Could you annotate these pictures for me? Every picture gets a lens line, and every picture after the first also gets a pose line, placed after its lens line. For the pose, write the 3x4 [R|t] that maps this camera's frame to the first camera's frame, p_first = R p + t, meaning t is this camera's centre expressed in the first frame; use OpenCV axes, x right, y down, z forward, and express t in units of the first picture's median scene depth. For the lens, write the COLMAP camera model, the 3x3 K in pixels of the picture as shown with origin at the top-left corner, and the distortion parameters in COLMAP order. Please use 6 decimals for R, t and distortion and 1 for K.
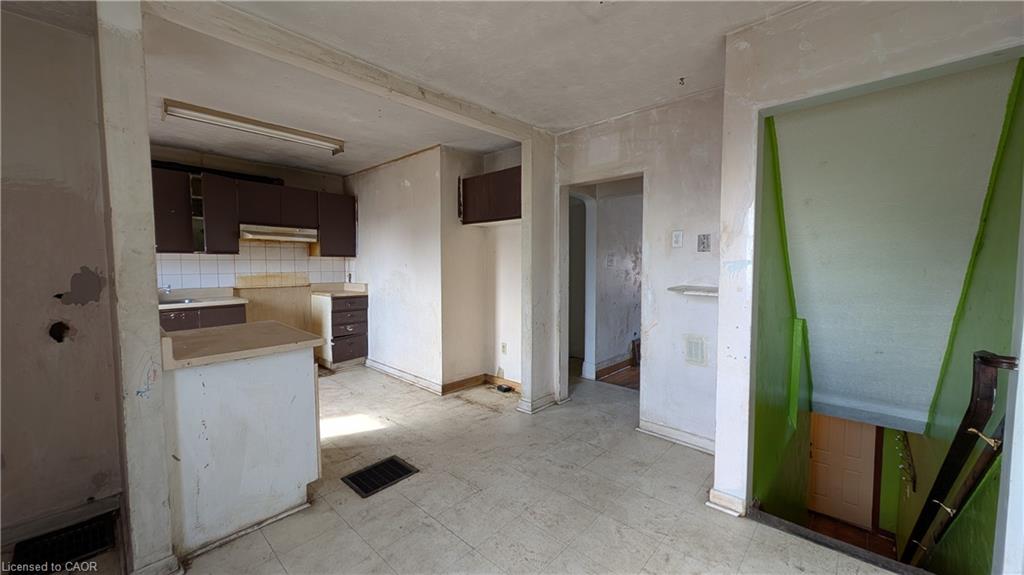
lens RADIAL K [[385.6, 0, 515.5], [0, 385.6, 285.6], [0, 0, 1]] dist [0.006392, -0.000858]
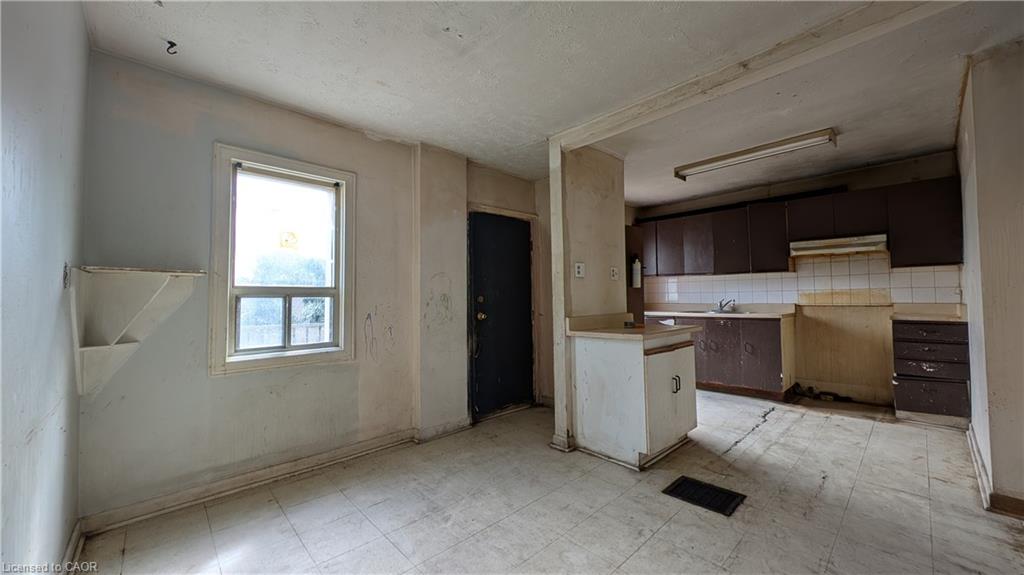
lens RADIAL K [[385.6, 0, 514.2], [0, 385.6, 285.9], [0, 0, 1]] dist [0.006392, -0.000858]
pose [[-0.088165, -0.027796, -0.995718, 0.432584], [-0.043586, 0.998761, -0.024022, 0.016508], [0.995152, 0.041281, -0.089267, 0.403345]]
